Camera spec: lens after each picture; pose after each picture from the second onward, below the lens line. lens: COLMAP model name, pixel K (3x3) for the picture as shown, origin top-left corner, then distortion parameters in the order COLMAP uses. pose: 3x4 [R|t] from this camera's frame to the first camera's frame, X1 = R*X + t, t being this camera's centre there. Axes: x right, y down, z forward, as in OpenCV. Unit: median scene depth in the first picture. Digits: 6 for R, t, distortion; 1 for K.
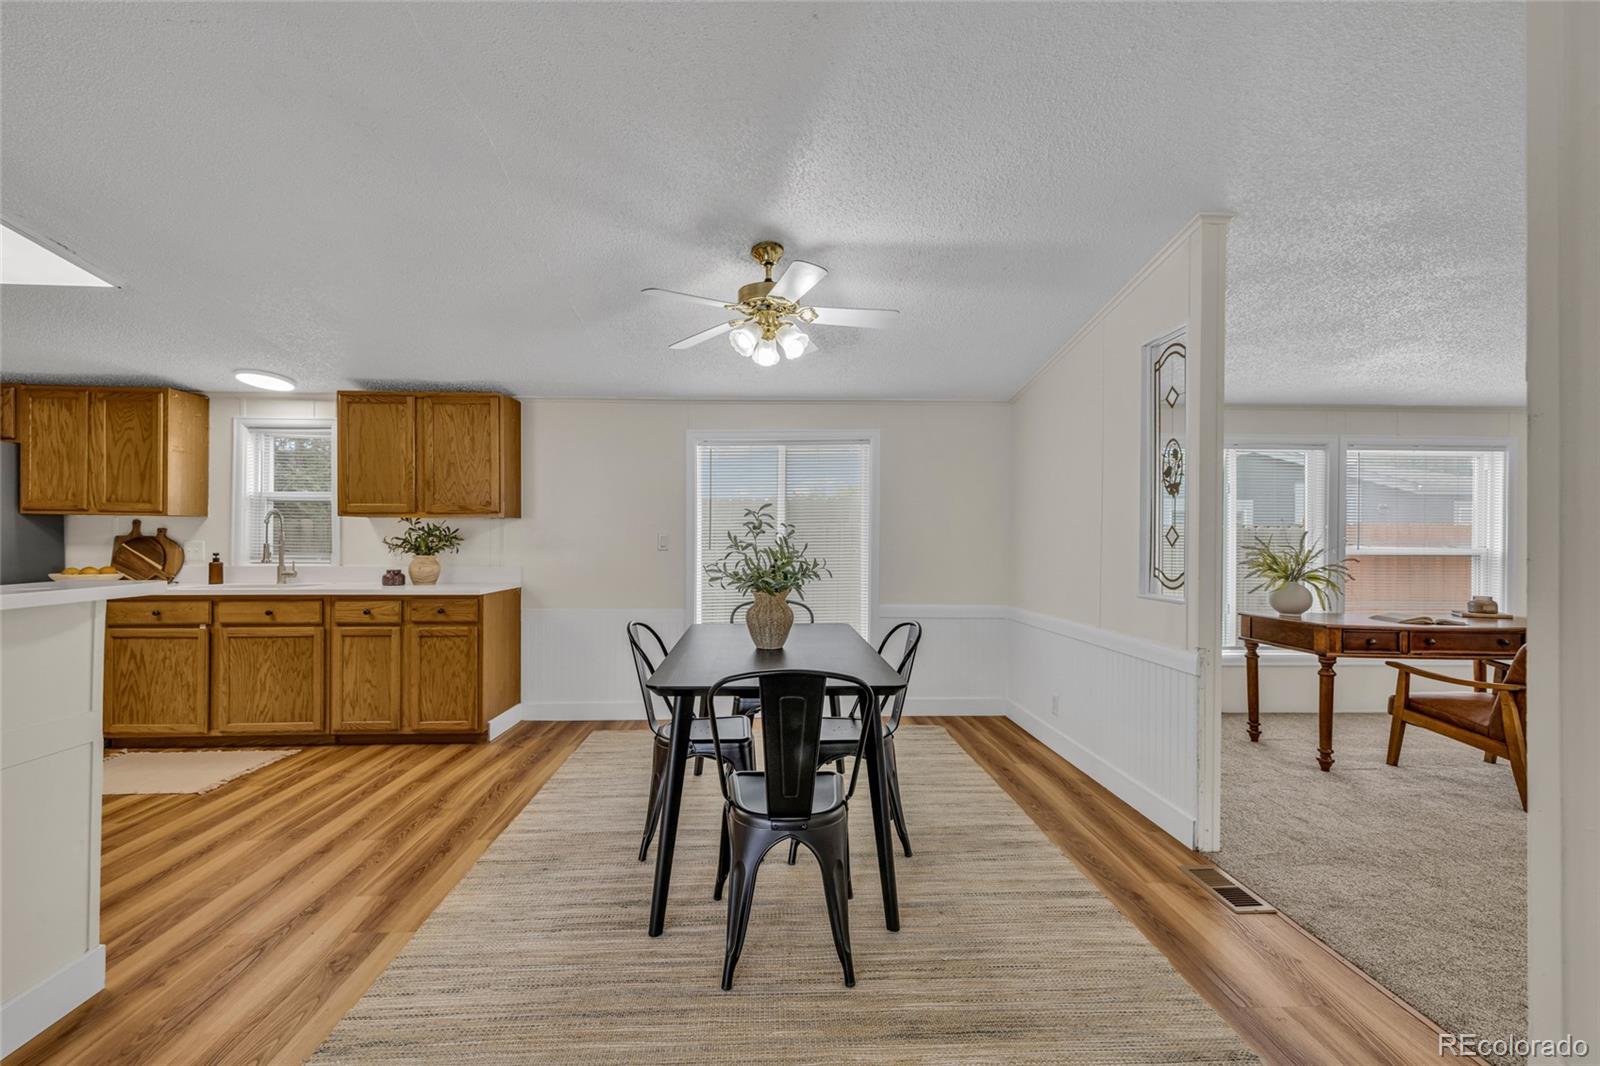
lens RADIAL K [[671.0, 0, 799.6], [0, 671.0, 531.0], [0, 0, 1]] dist [0.000470, 0.000228]
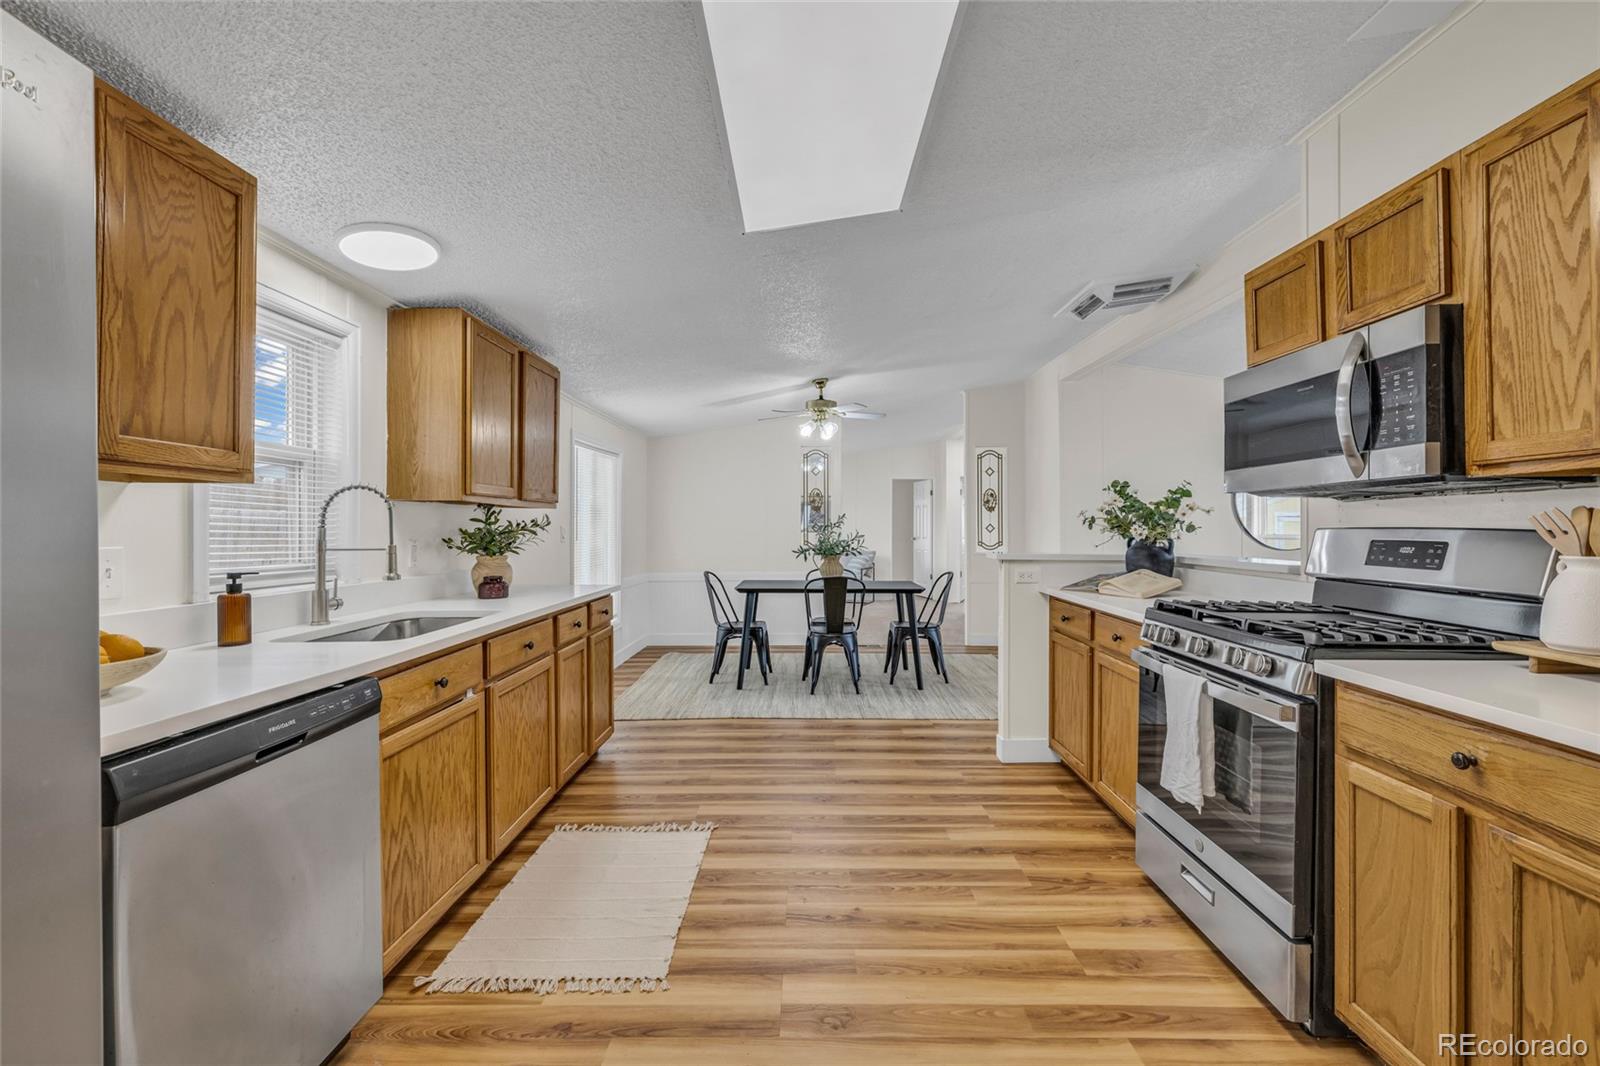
lens RADIAL K [[671.0, 0, 799.6], [0, 671.0, 531.0], [0, 0, 1]] dist [0.000470, 0.000228]
pose [[0.066525, -0.009571, 0.997739, -1.387715], [-0.007691, 0.999919, 0.010105, -0.001728], [-0.997755, -0.008346, 0.066446, 0.662343]]
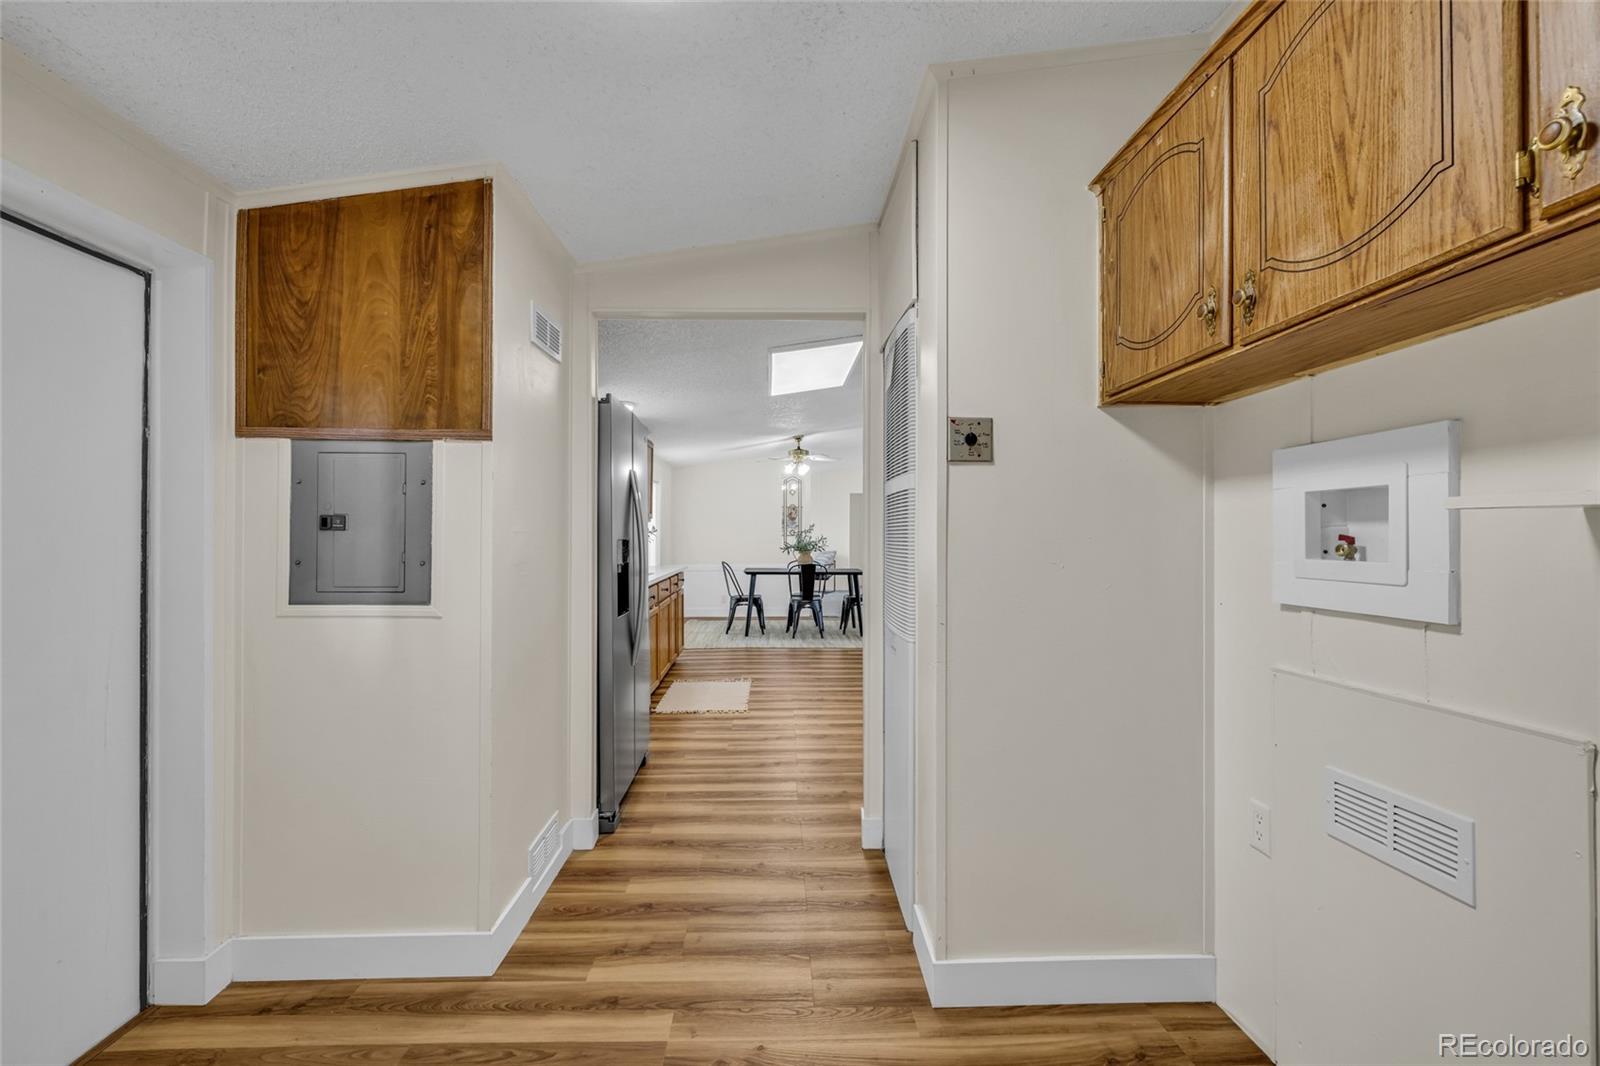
lens RADIAL K [[671.0, 0, 799.6], [0, 671.0, 531.0], [0, 0, 1]] dist [0.000470, 0.000228]
pose [[0.018044, 0.000983, 0.999837, -2.080315], [-0.010306, 0.999947, -0.000797, 0.001170], [-0.999784, -0.010290, 0.018053, 0.668236]]
